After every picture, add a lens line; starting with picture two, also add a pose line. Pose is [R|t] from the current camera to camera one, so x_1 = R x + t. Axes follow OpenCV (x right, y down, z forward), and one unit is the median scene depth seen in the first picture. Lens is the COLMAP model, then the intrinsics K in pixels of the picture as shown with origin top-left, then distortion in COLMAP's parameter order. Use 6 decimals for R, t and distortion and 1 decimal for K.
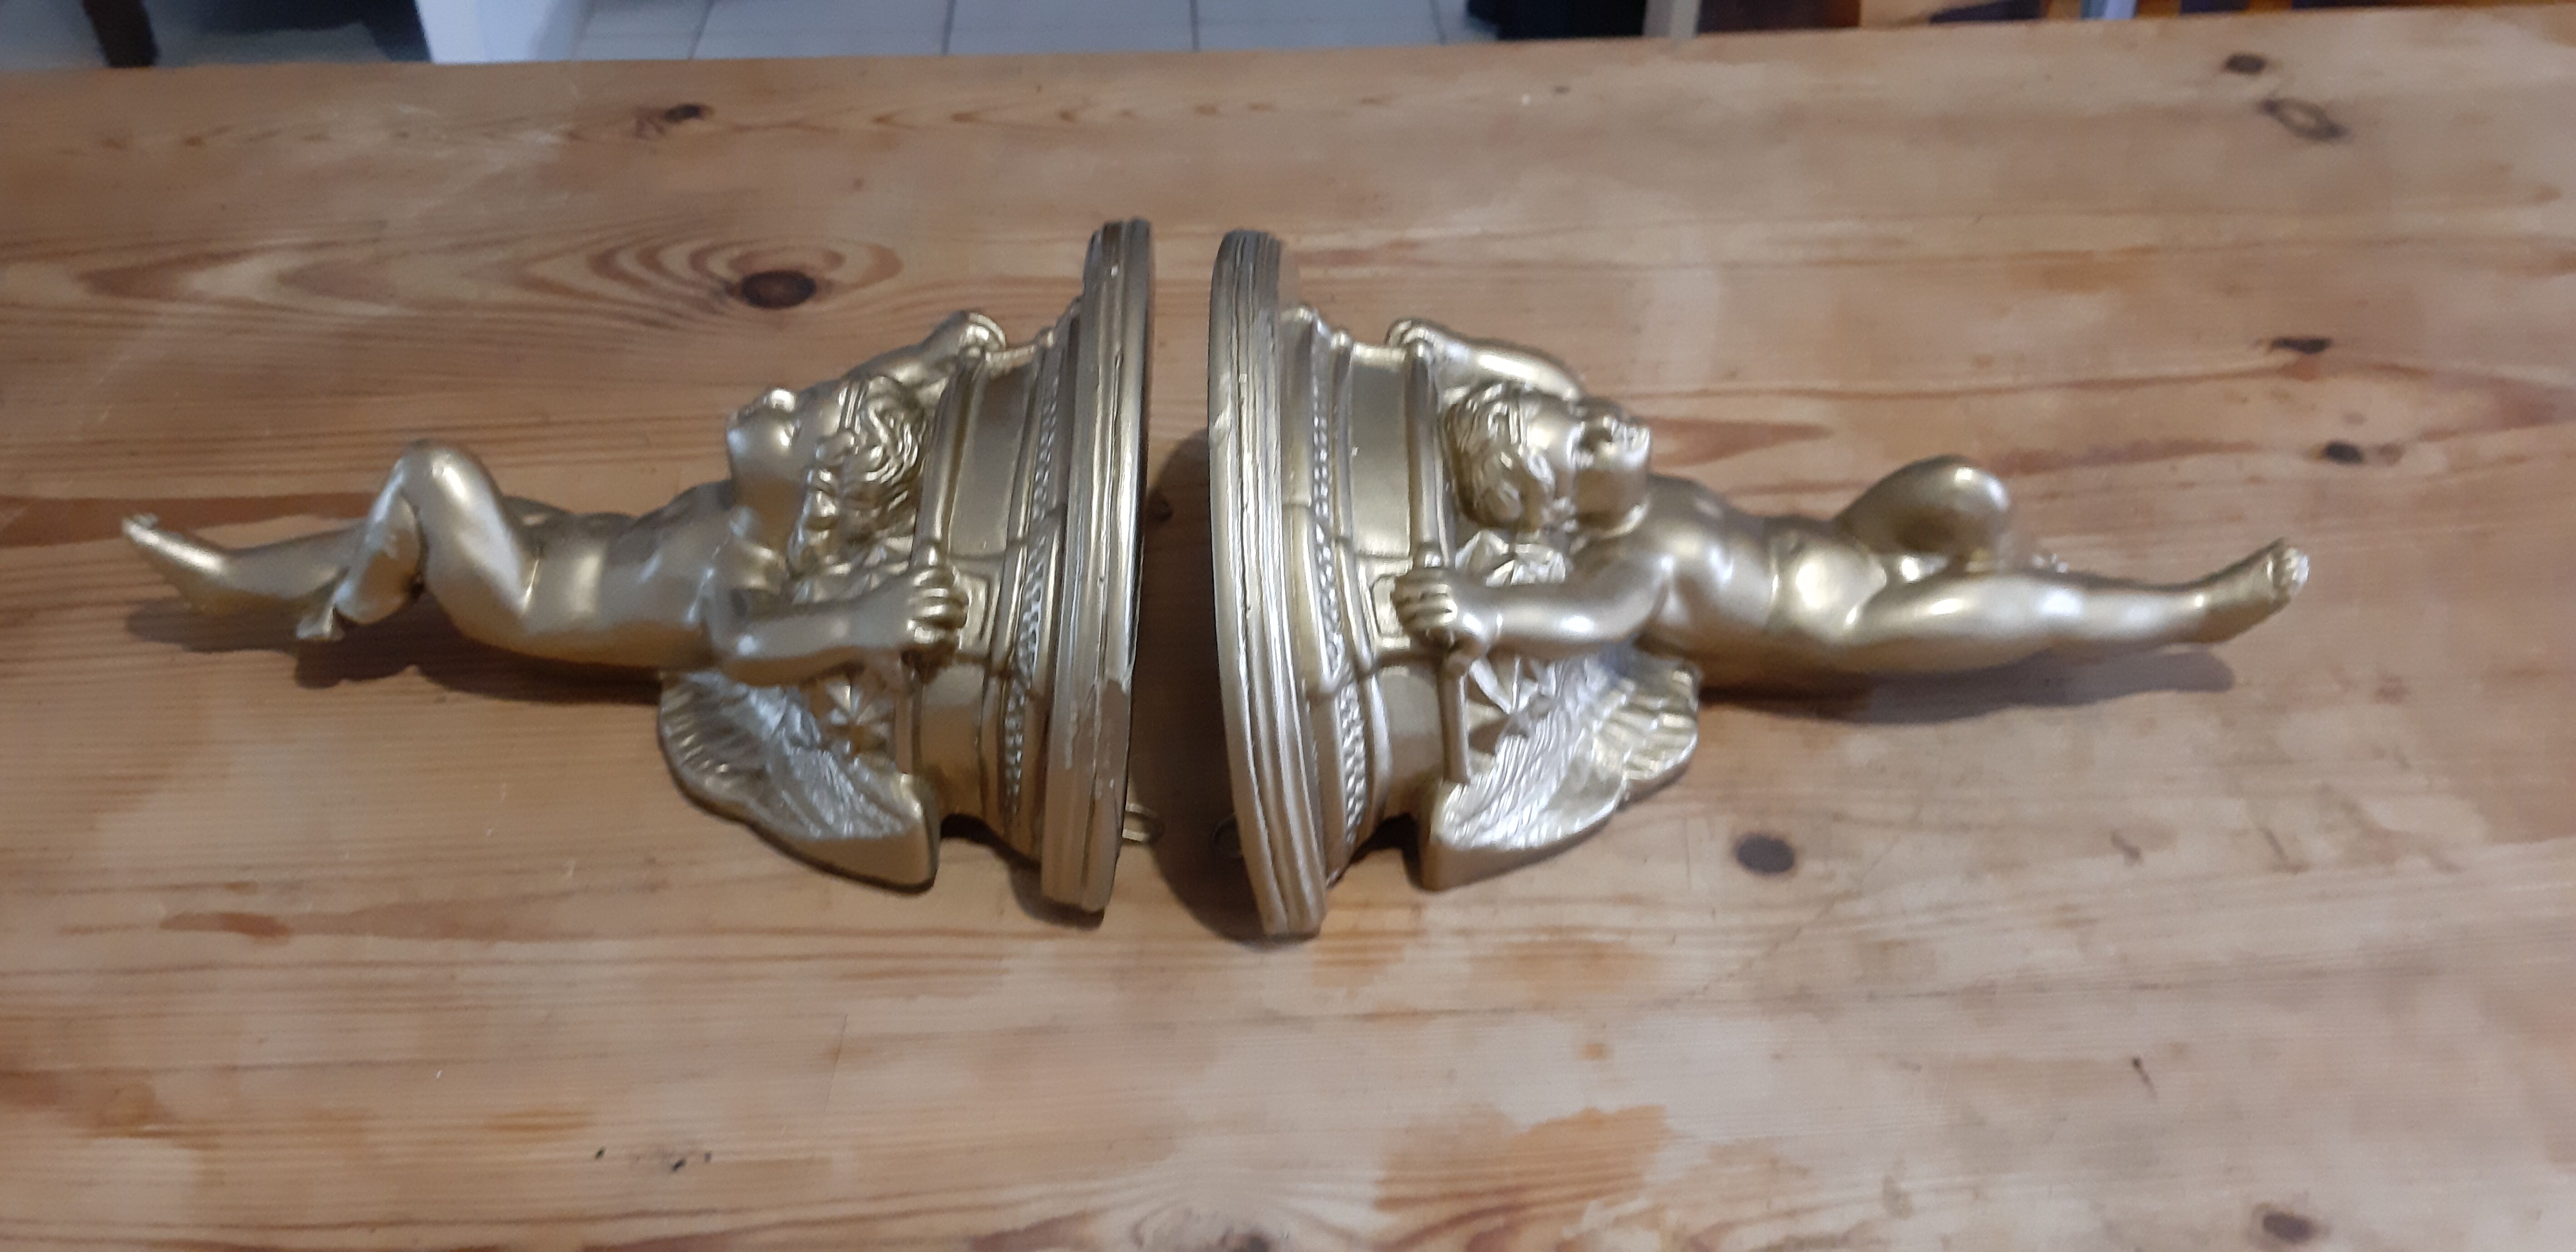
lens RADIAL K [[1997.9, 0, 1284.1], [0, 1997.9, 624.1], [0, 0, 1]] dist [0.077068, -0.159793]
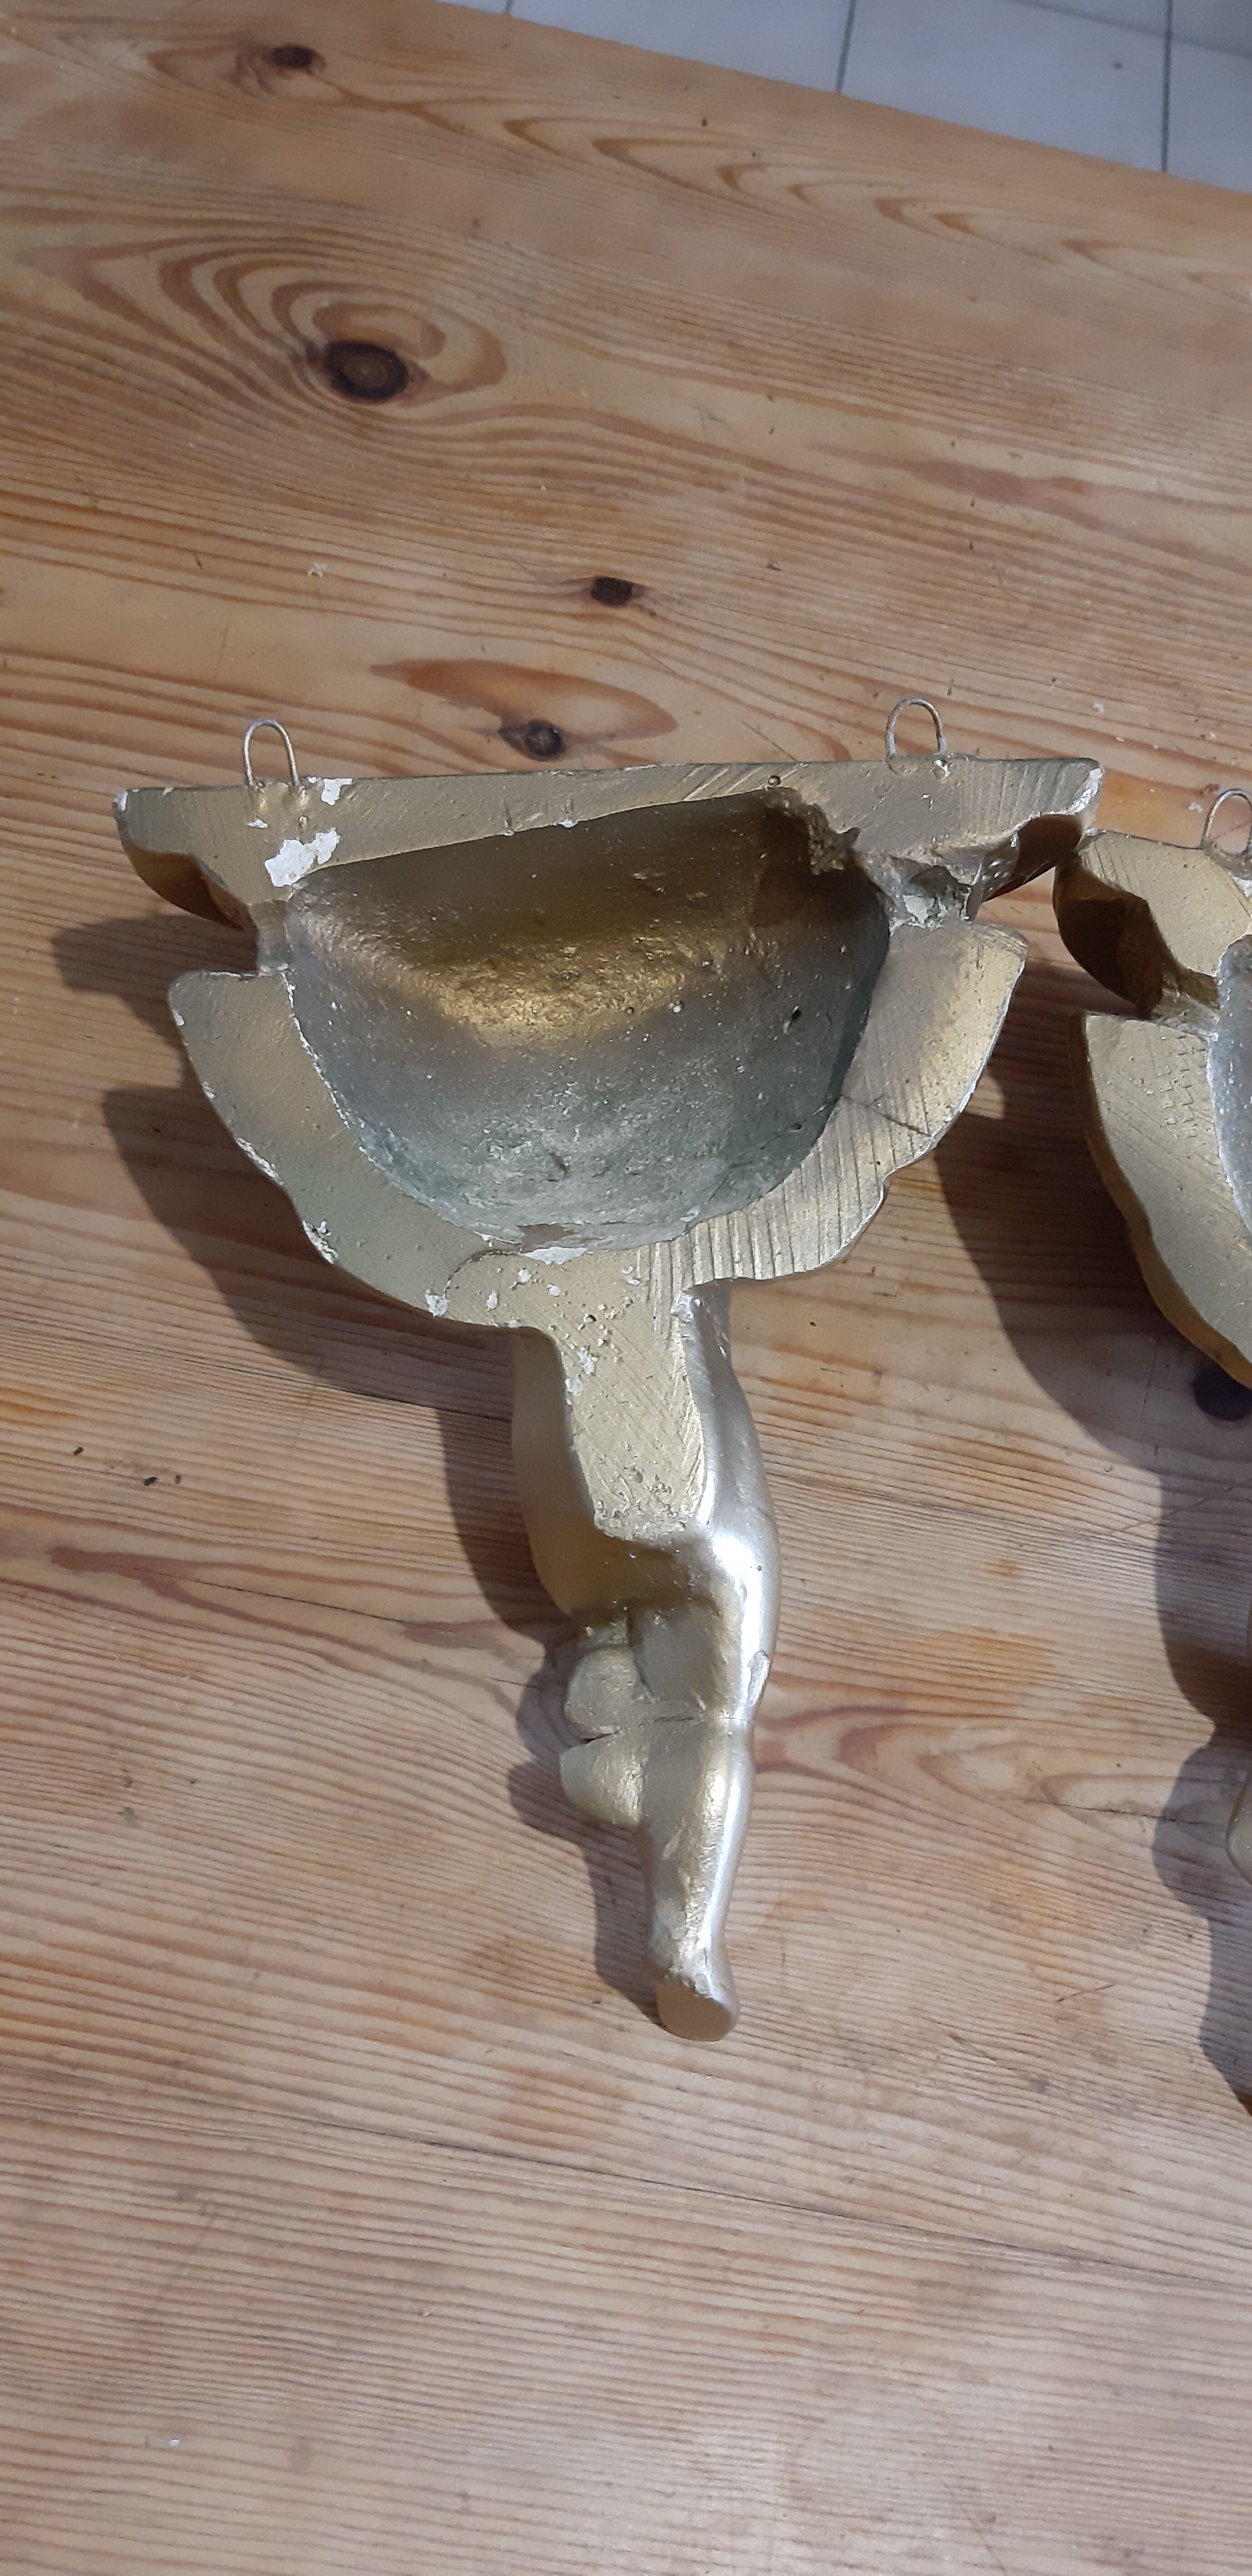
lens RADIAL K [[1997.9, 0, 650.1], [0, 1997.9, 1276.2], [0, 0, 1]] dist [0.077068, -0.159793]
pose [[0.968737, 0.245780, 0.033772, -0.074247], [-0.239669, 0.891982, 0.383310, -0.209924], [0.064086, -0.379420, 0.923002, 0.051758]]
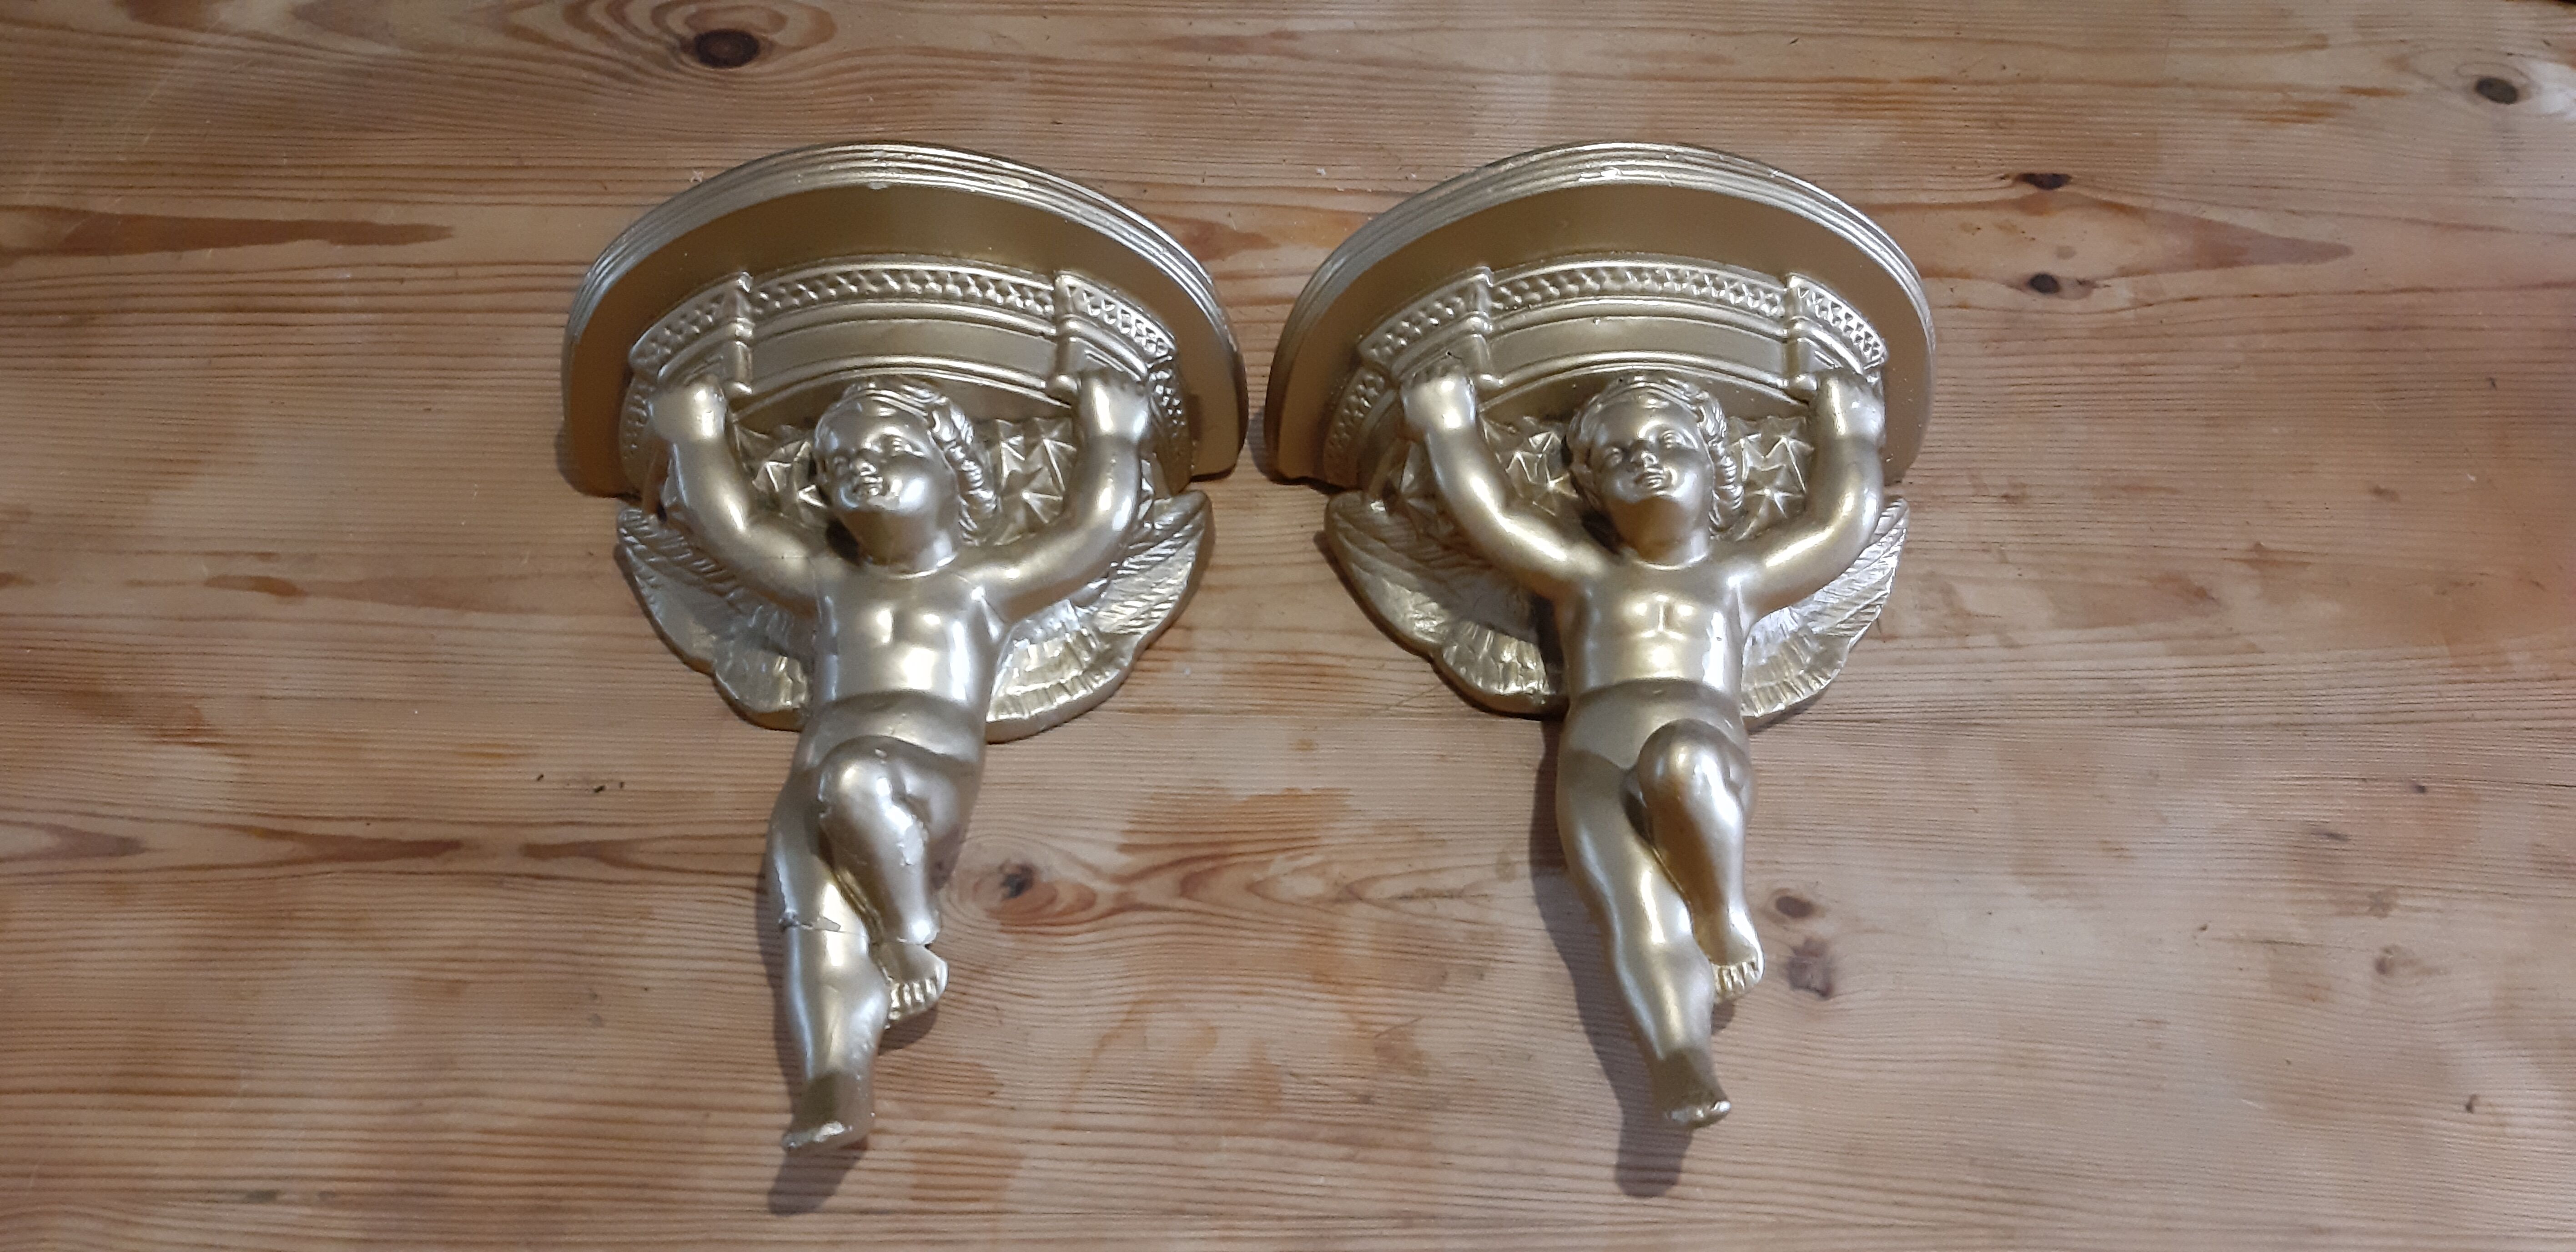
lens RADIAL K [[1997.9, 0, 1288.9], [0, 1997.9, 606.8], [0, 0, 1]] dist [0.077068, -0.159793]
pose [[0.998199, 0.059418, -0.008244, 0.110130], [-0.057434, 0.986312, 0.154567, -0.056939], [0.017315, -0.153815, 0.987948, -0.199406]]
